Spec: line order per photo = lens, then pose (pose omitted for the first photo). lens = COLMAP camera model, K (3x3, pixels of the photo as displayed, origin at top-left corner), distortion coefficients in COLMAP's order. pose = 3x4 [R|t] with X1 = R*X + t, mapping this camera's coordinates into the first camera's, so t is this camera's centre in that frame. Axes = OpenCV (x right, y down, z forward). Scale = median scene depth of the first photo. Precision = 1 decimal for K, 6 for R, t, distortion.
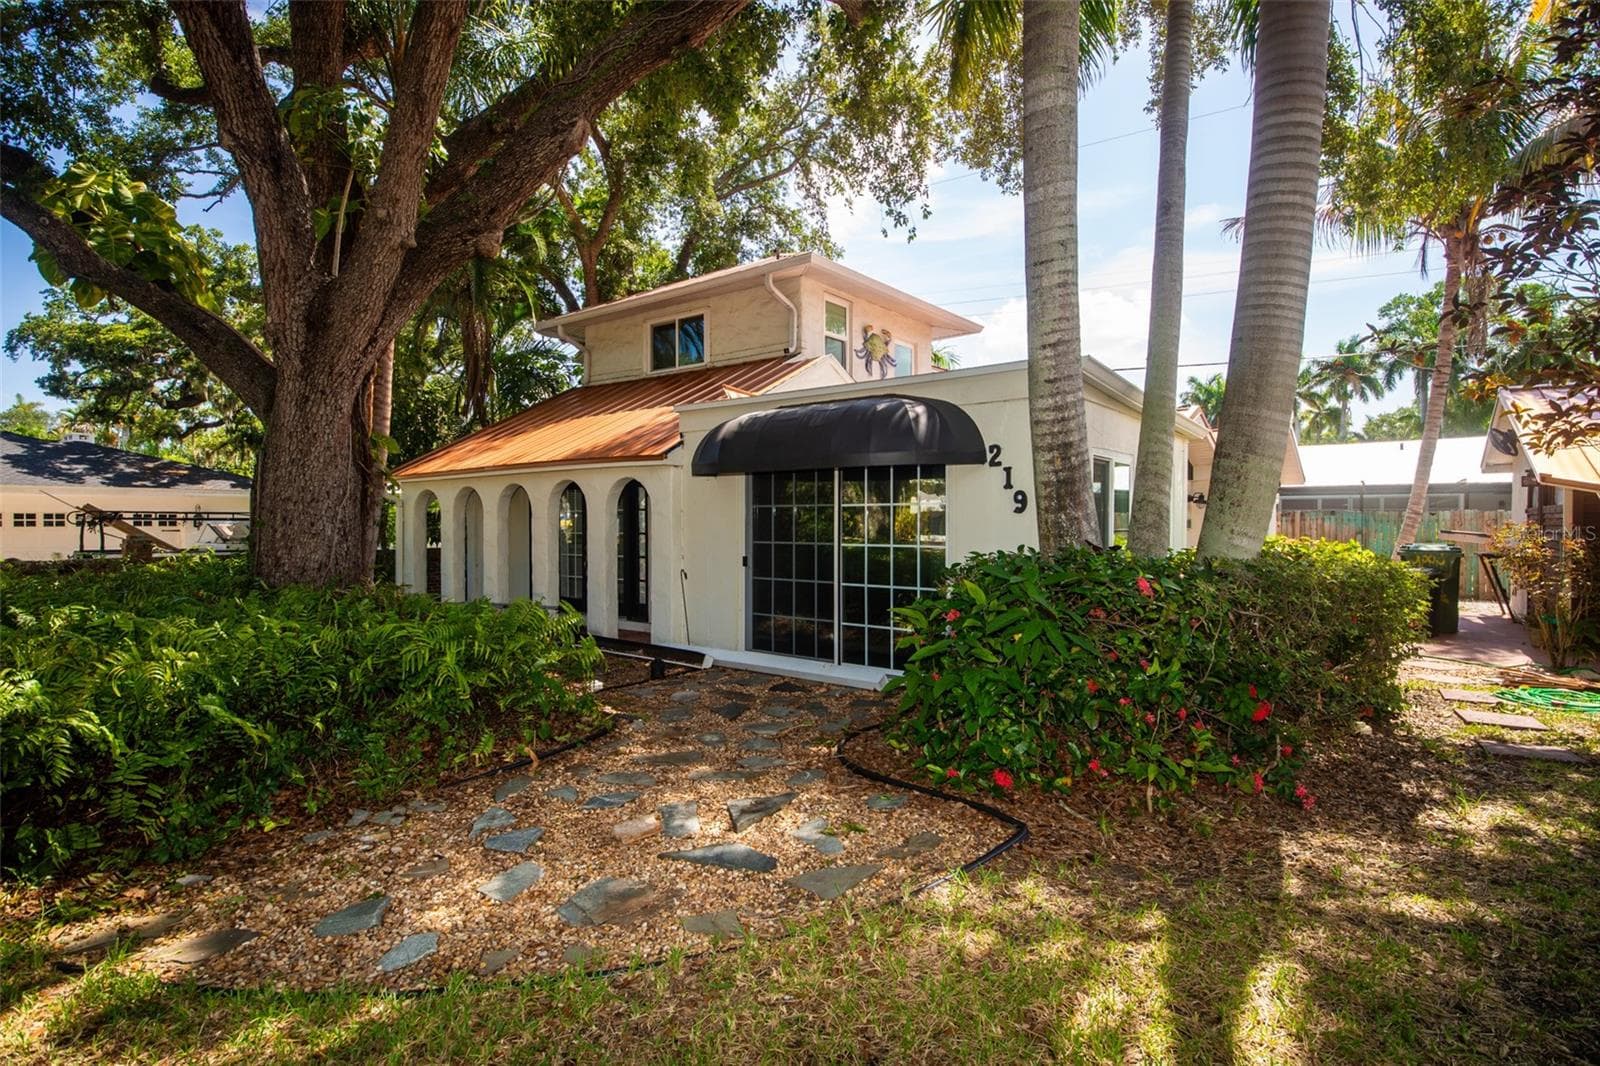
lens RADIAL K [[820.8, 0, 800.0], [0, 820.8, 533.0], [0, 0, 1]] dist [0.003070, 0.000517]
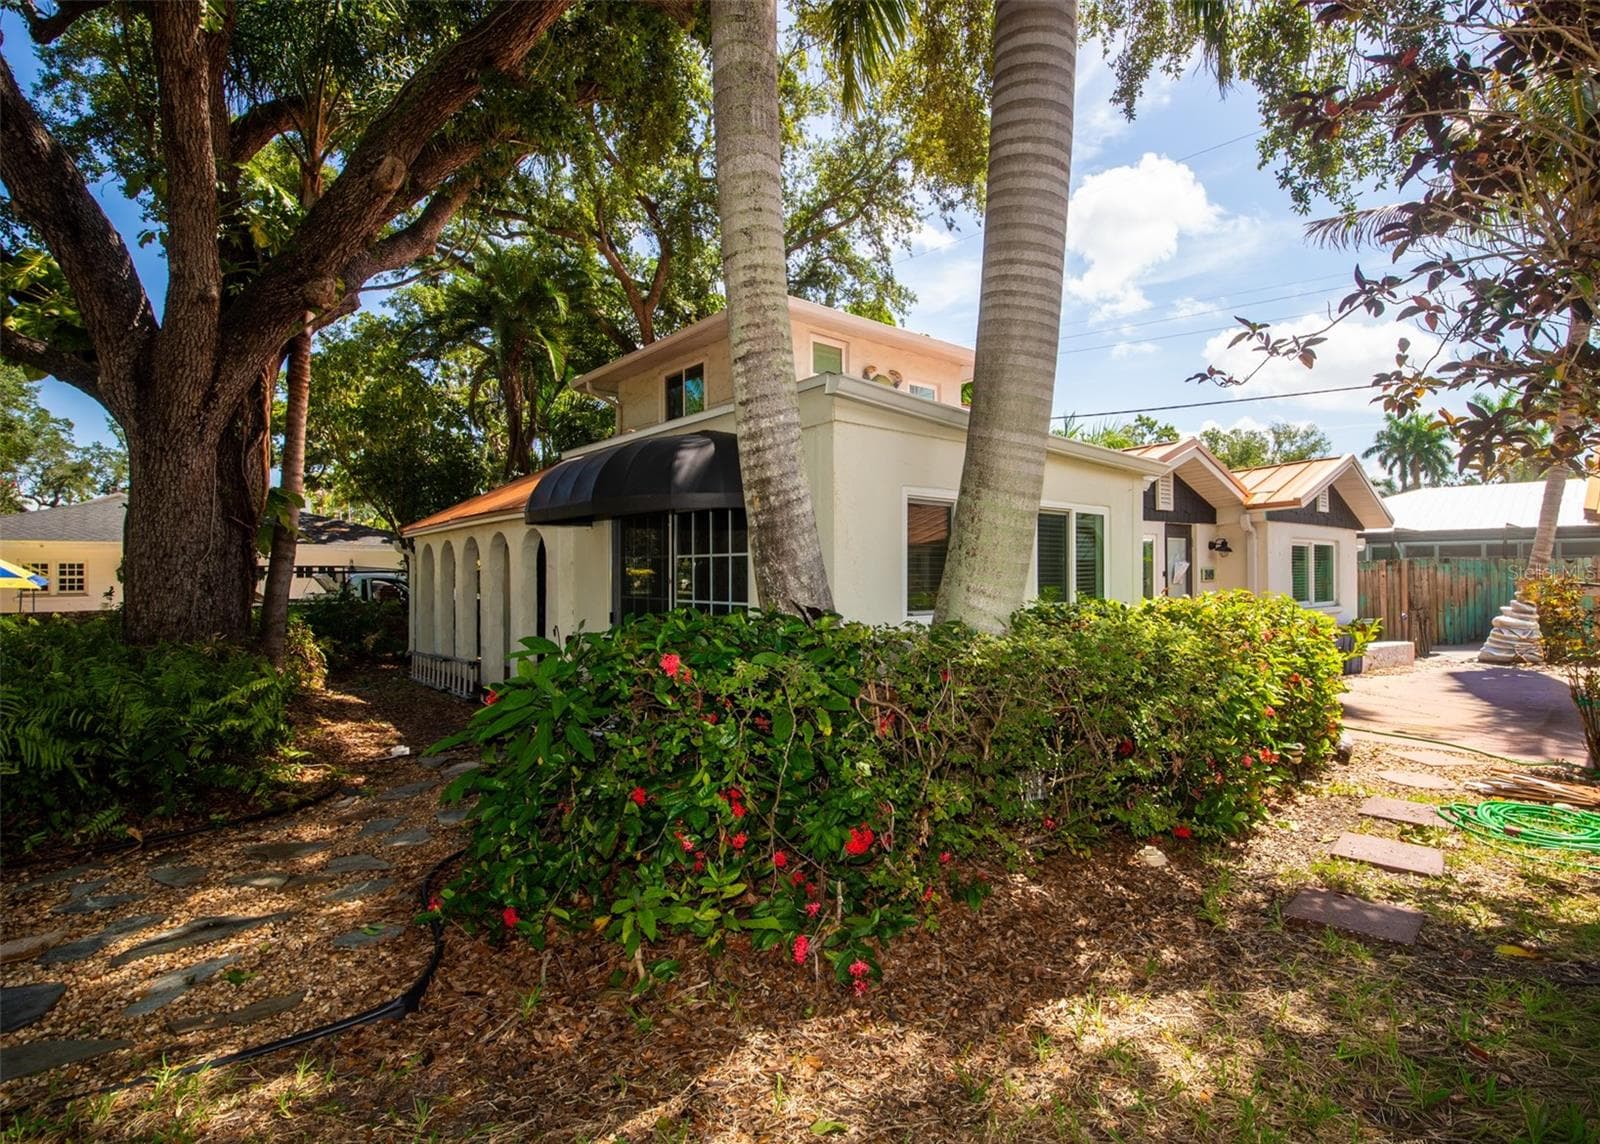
lens RADIAL K [[800.5, 0, 802.4], [0, 800.5, 567.8], [0, 0, 1]] dist [-0.001197, -0.000541]
pose [[0.984316, -0.003818, -0.176376, 0.217423], [0.000519, 0.999824, -0.018745, -0.003458], [0.176416, 0.018360, 0.984144, 0.102904]]
